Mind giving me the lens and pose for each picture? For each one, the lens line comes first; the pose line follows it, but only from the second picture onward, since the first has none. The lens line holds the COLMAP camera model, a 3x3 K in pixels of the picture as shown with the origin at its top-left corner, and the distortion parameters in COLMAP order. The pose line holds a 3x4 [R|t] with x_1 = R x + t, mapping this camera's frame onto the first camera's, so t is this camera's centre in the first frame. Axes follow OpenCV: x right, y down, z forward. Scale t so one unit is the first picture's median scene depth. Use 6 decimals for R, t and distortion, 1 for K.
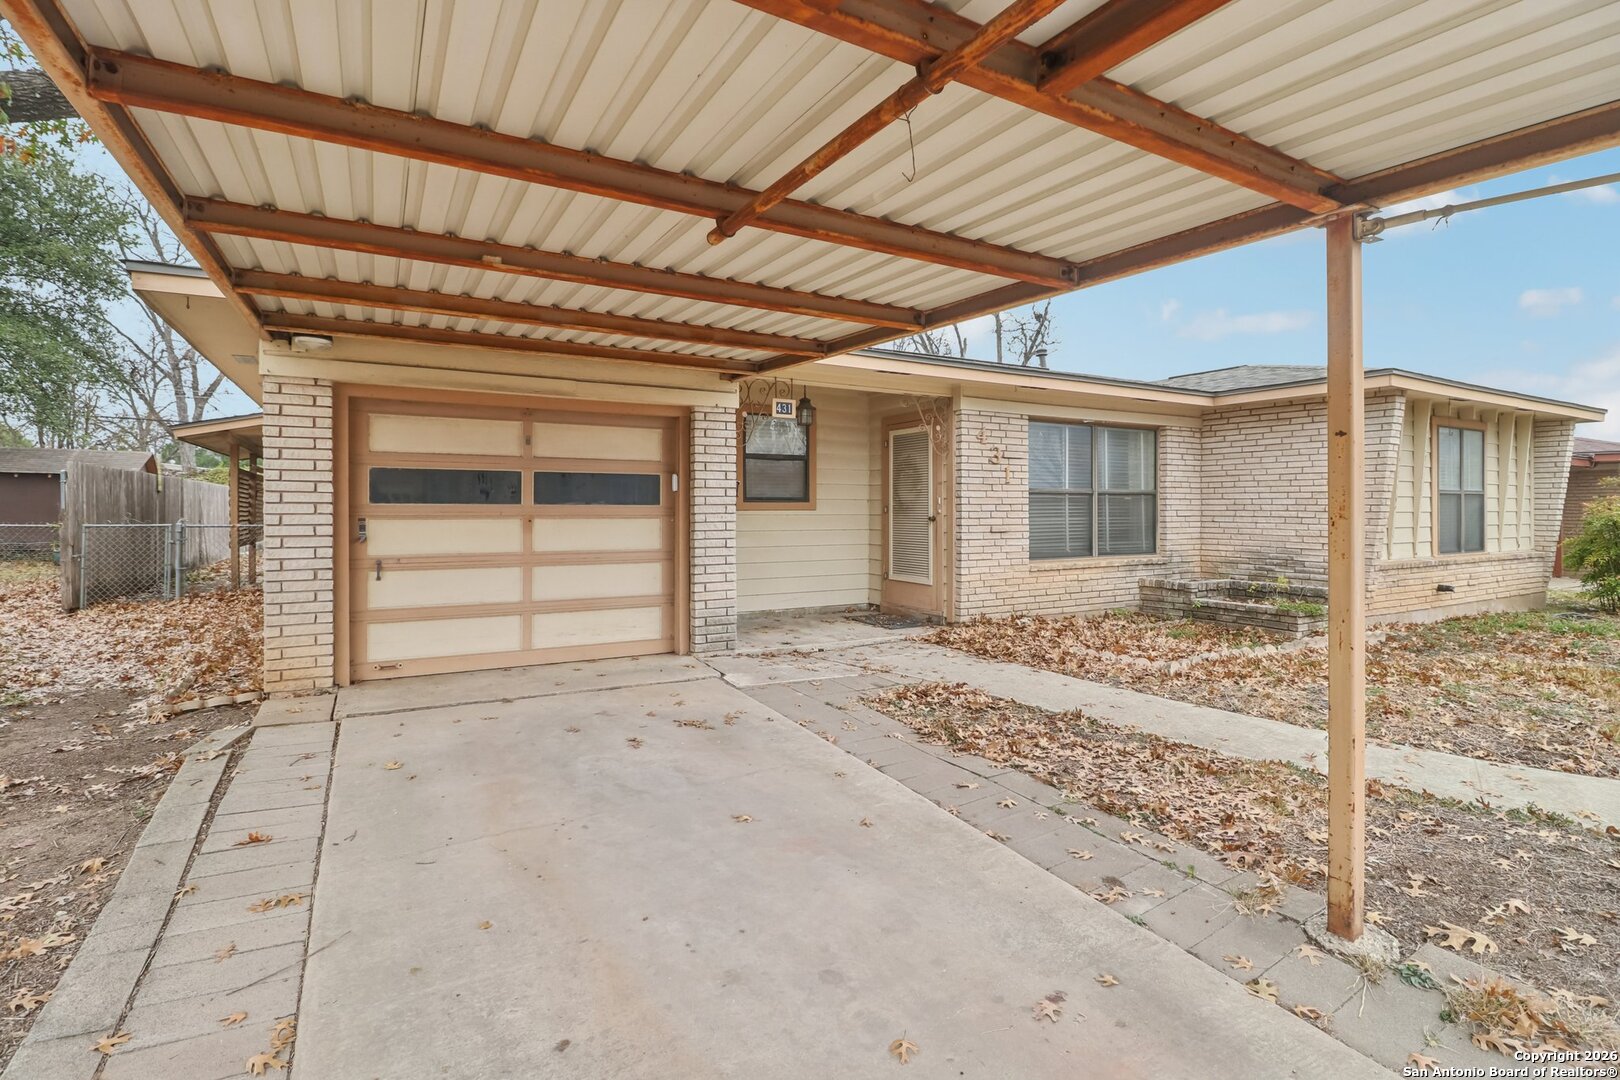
lens RADIAL K [[776.0, 0, 794.3], [0, 776.0, 527.6], [0, 0, 1]] dist [-0.000041, -0.015130]
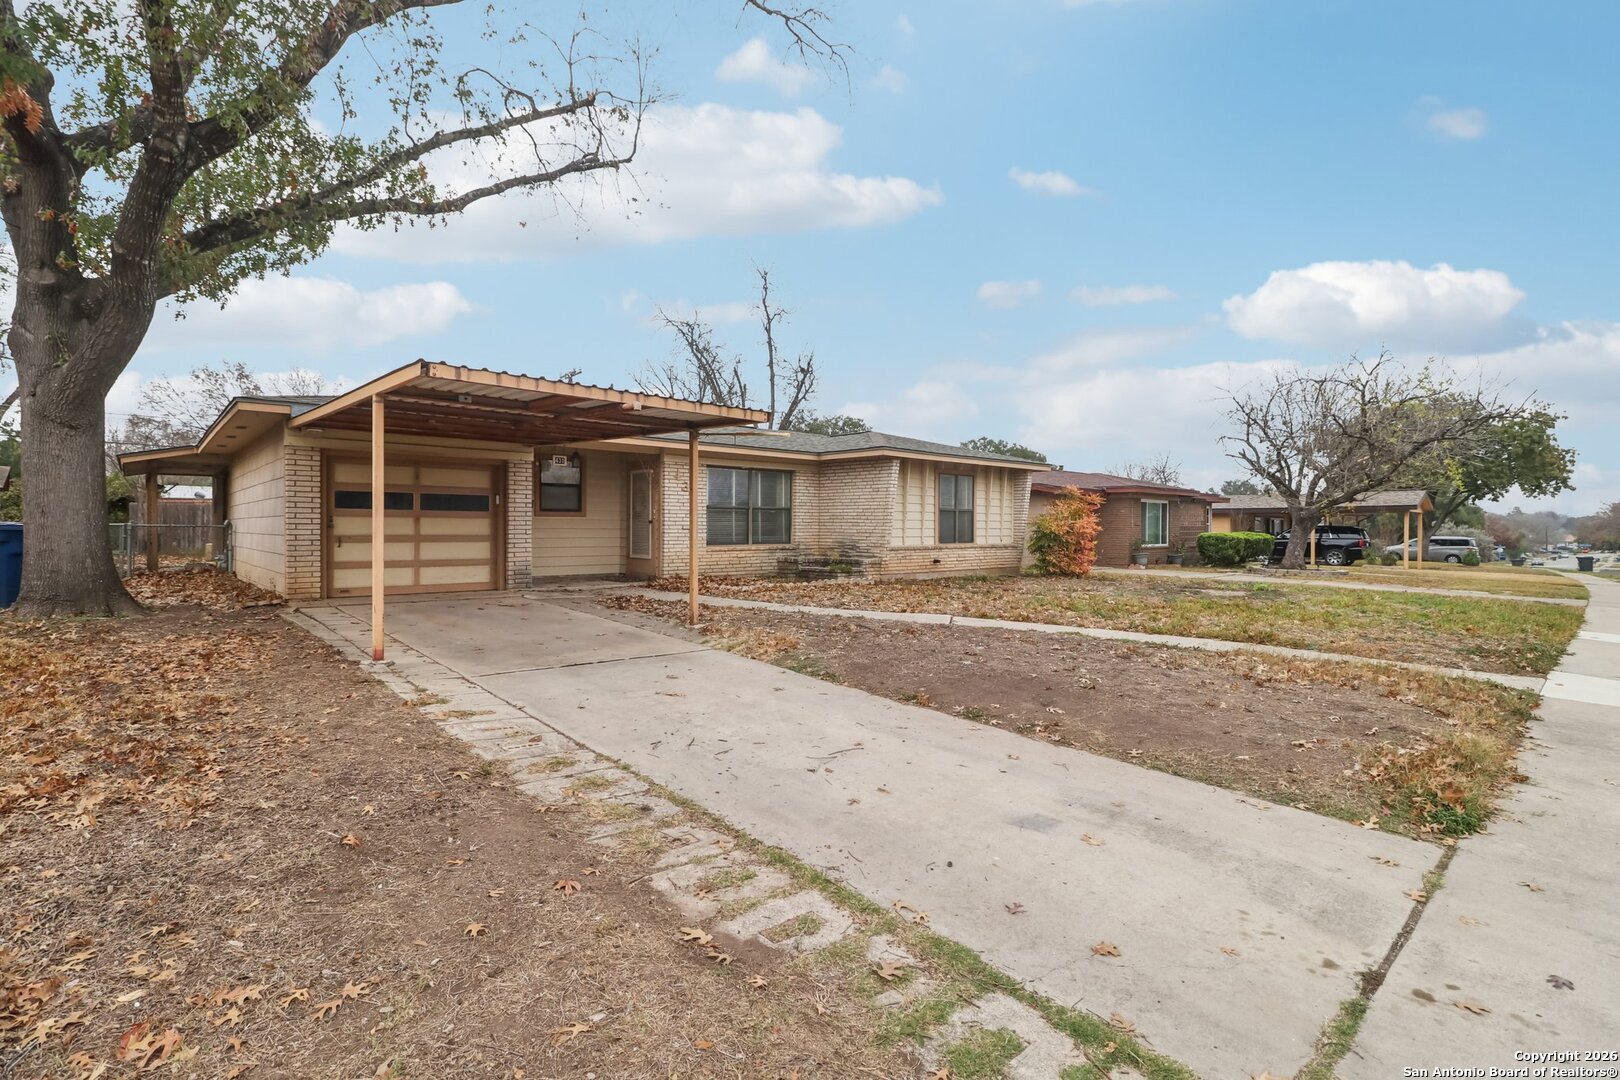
lens RADIAL K [[759.0, 0, 798.8], [0, 759.0, 533.9], [0, 0, 1]] dist [-0.000331, -0.013262]
pose [[0.973278, 0.002084, 0.229620, 0.106203], [0.001138, 0.999903, -0.013901, 0.040507], [-0.229627, 0.013791, 0.973181, -0.754411]]
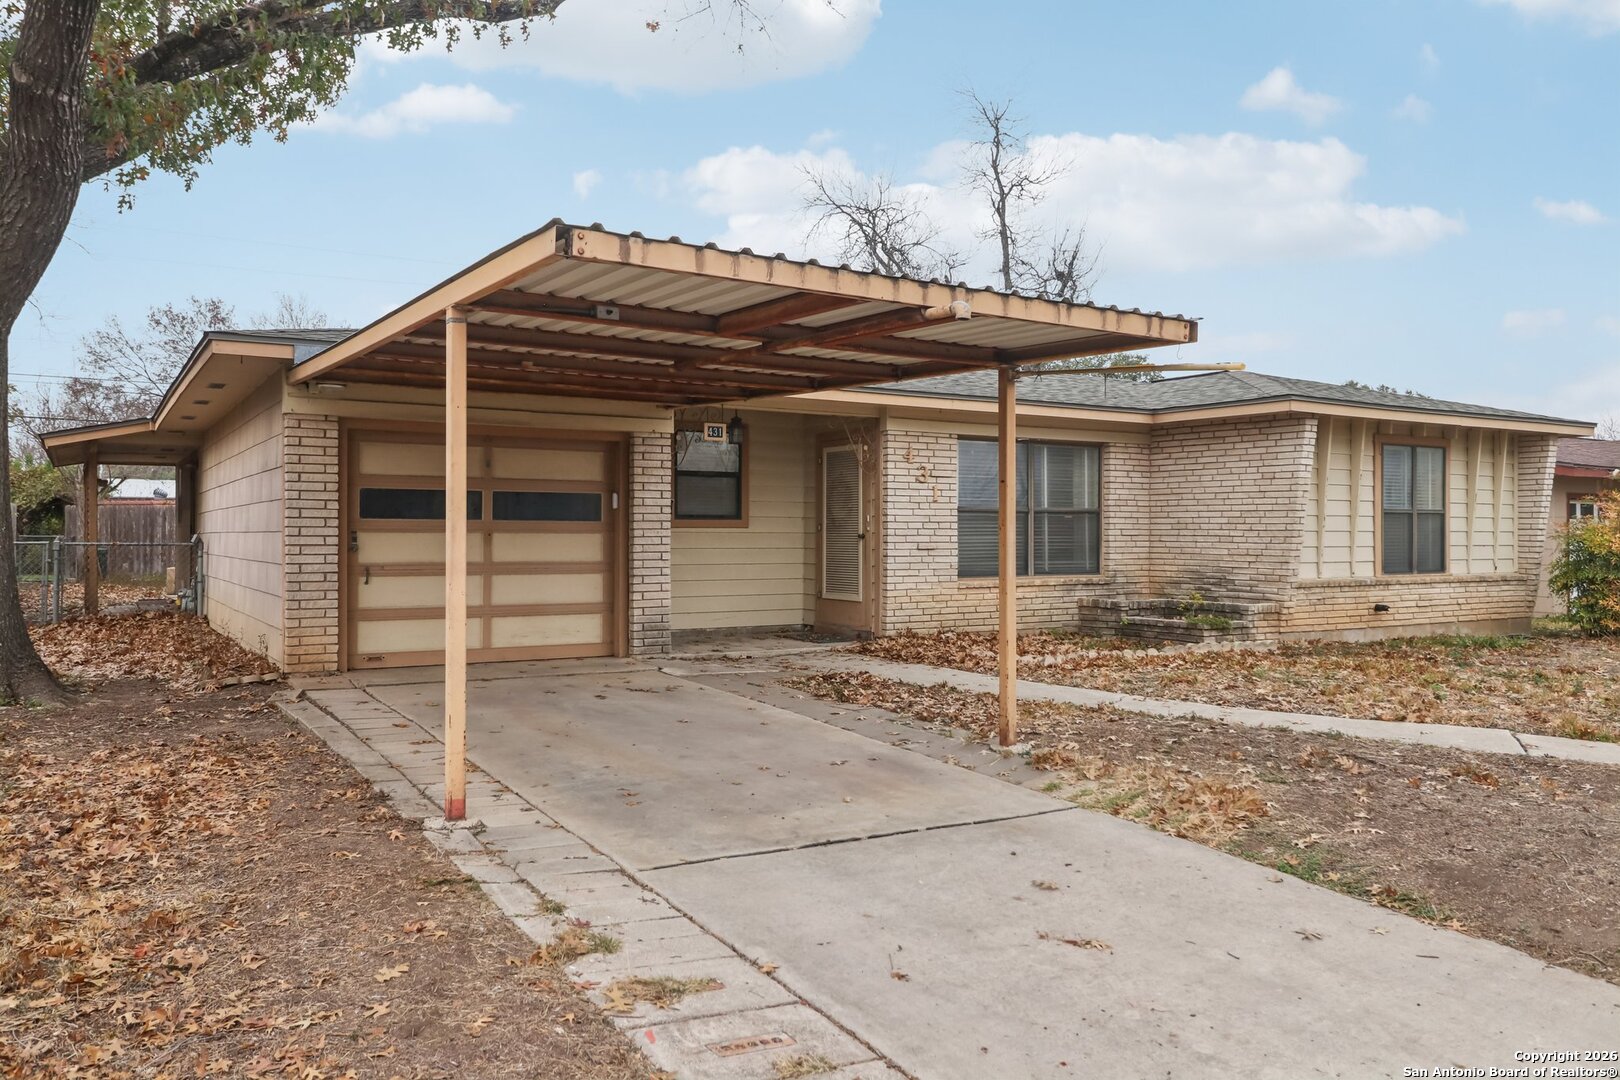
lens RADIAL K [[1193.8, 0, 790.4], [0, 1193.8, 535.0], [0, 0, 1]] dist [0.008399, 0.000365]
pose [[0.999021, 0.002201, 0.044195, 0.015099], [-0.001194, 0.999739, -0.022797, 0.022290], [-0.044234, 0.022722, 0.998763, -0.543758]]
